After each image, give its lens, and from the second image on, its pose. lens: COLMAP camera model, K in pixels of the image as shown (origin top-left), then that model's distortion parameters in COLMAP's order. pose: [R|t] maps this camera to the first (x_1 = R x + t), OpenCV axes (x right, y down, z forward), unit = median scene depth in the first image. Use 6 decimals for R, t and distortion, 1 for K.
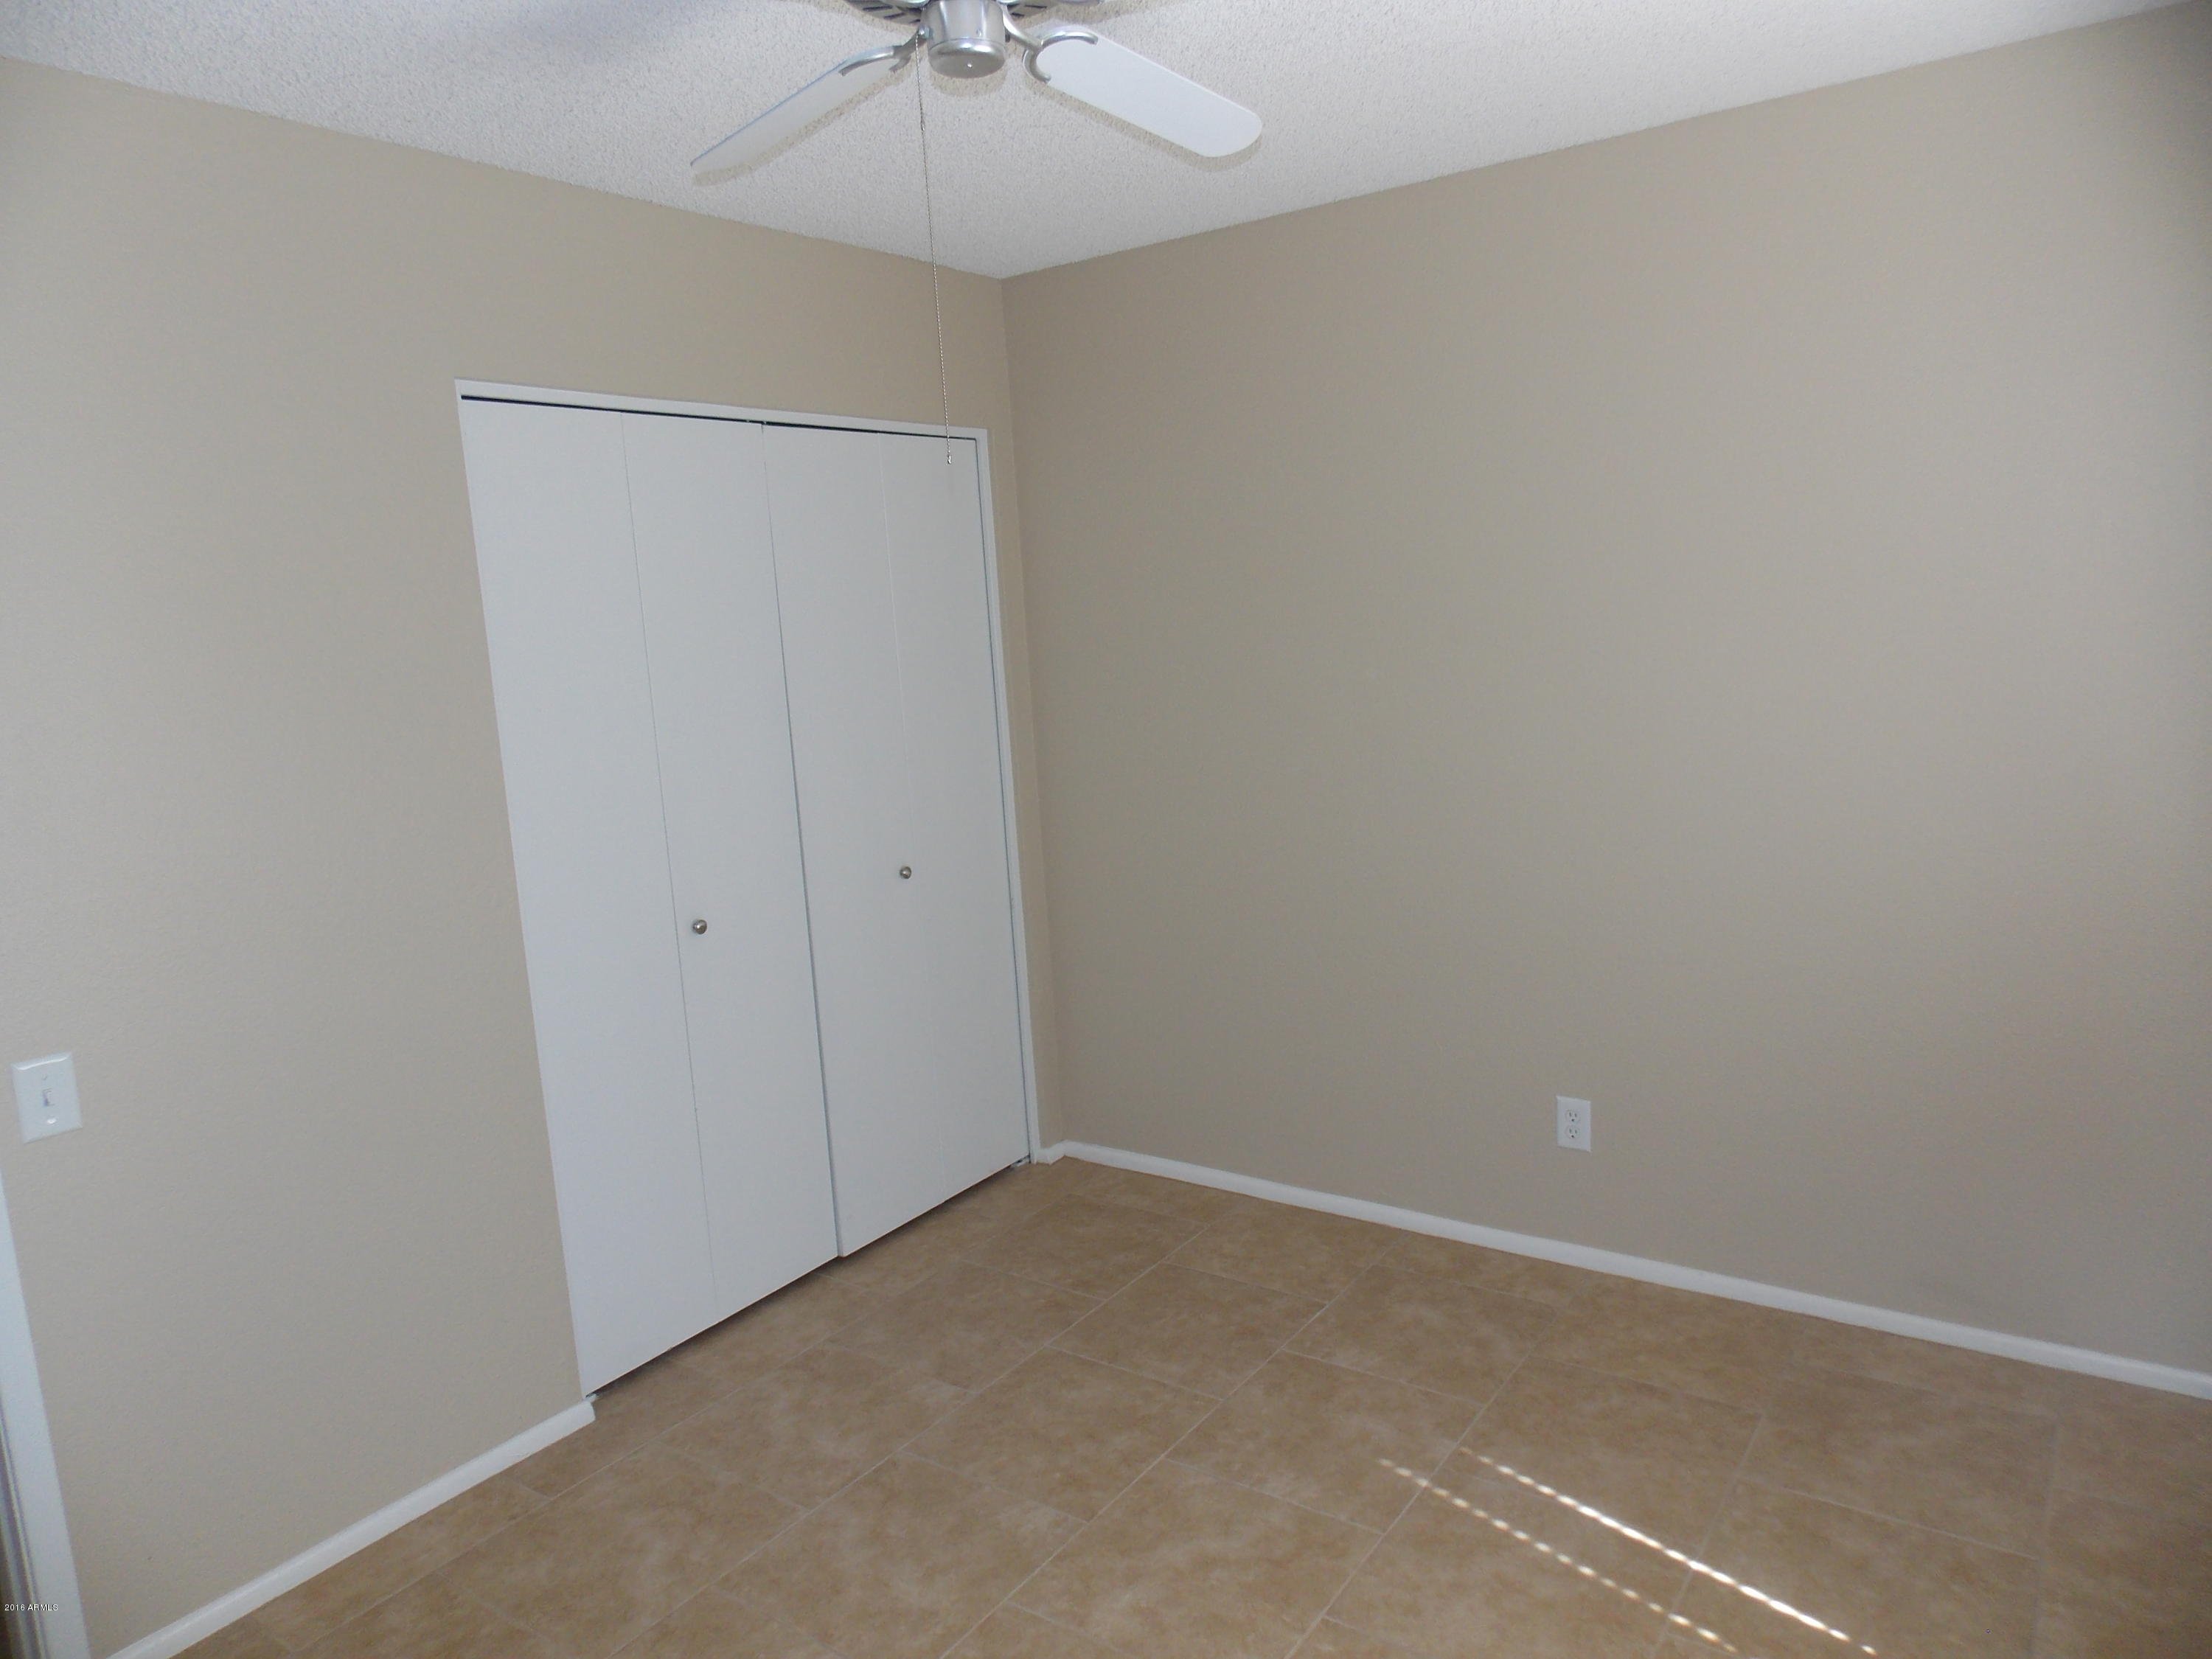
lens RADIAL K [[1462.2, 0, 1115.1], [0, 1462.2, 827.8], [0, 0, 1]] dist [0.004429, -0.002193]
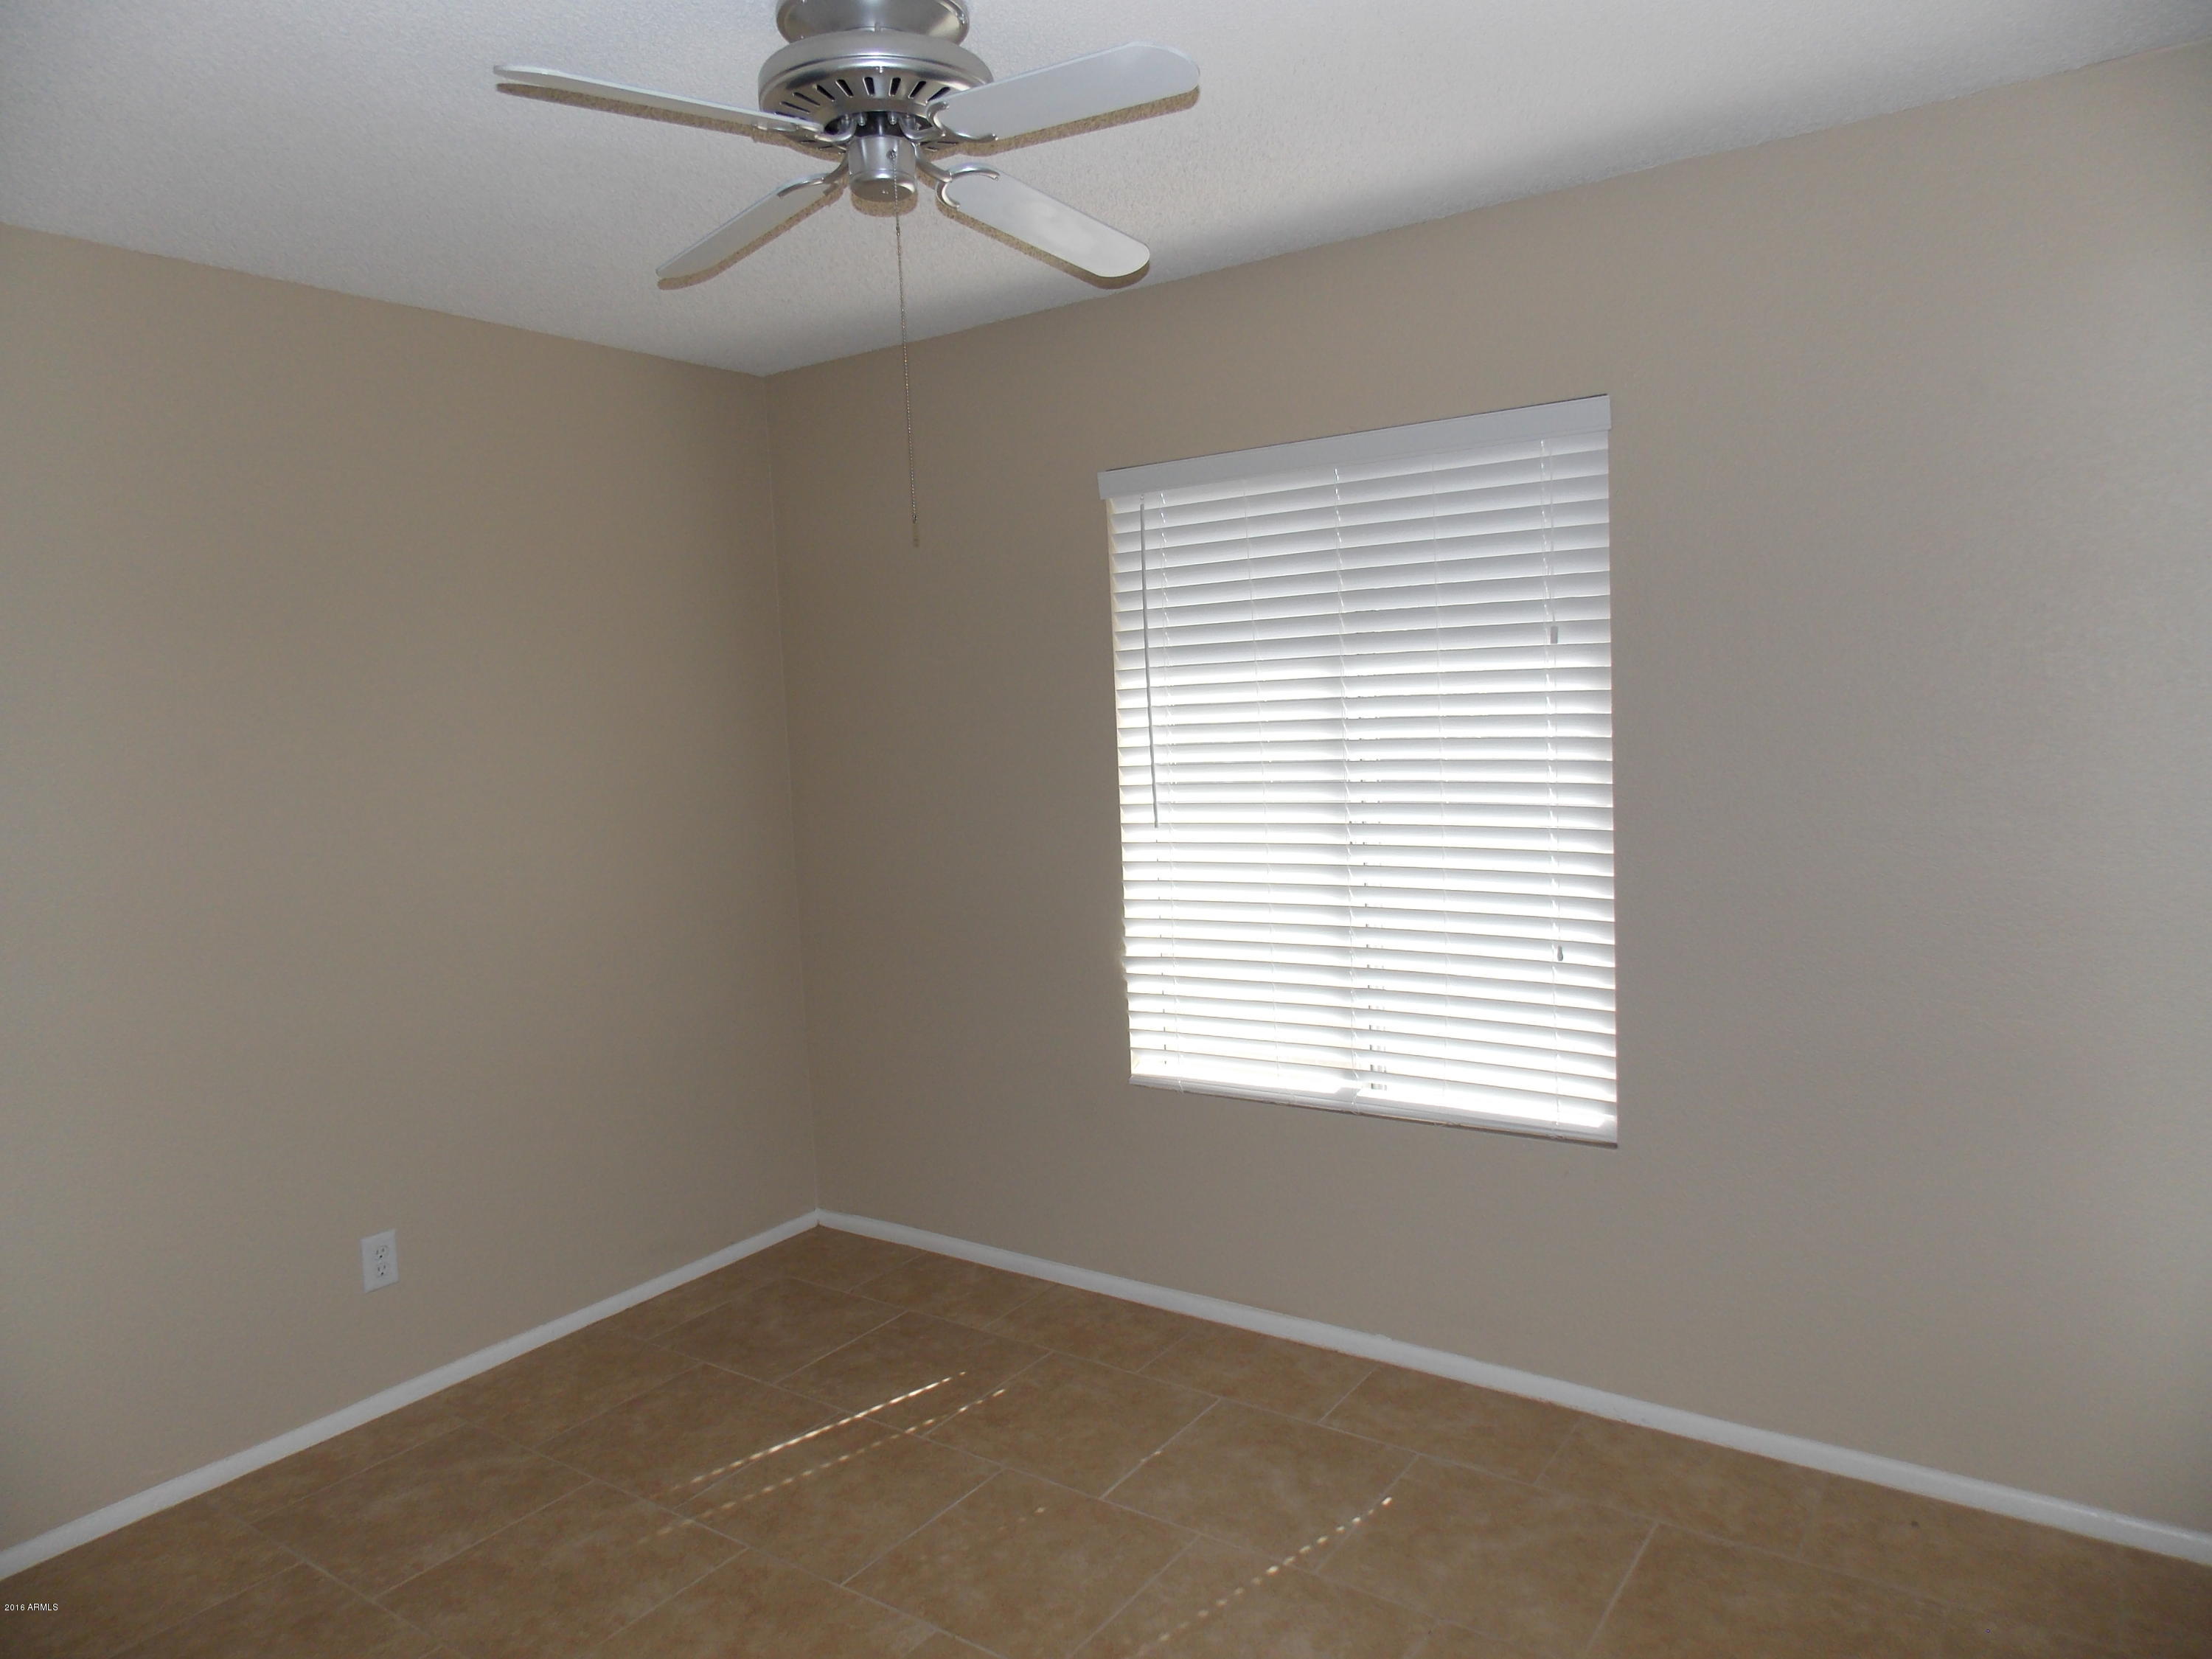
lens RADIAL K [[1462.2, 0, 1115.2], [0, 1462.2, 828.6], [0, 0, 1]] dist [0.004429, -0.002193]
pose [[-0.009974, -0.024538, 0.999649, -0.787098], [0.195112, 0.980436, 0.026013, -0.010422], [-0.980730, 0.195303, -0.004991, 0.567710]]
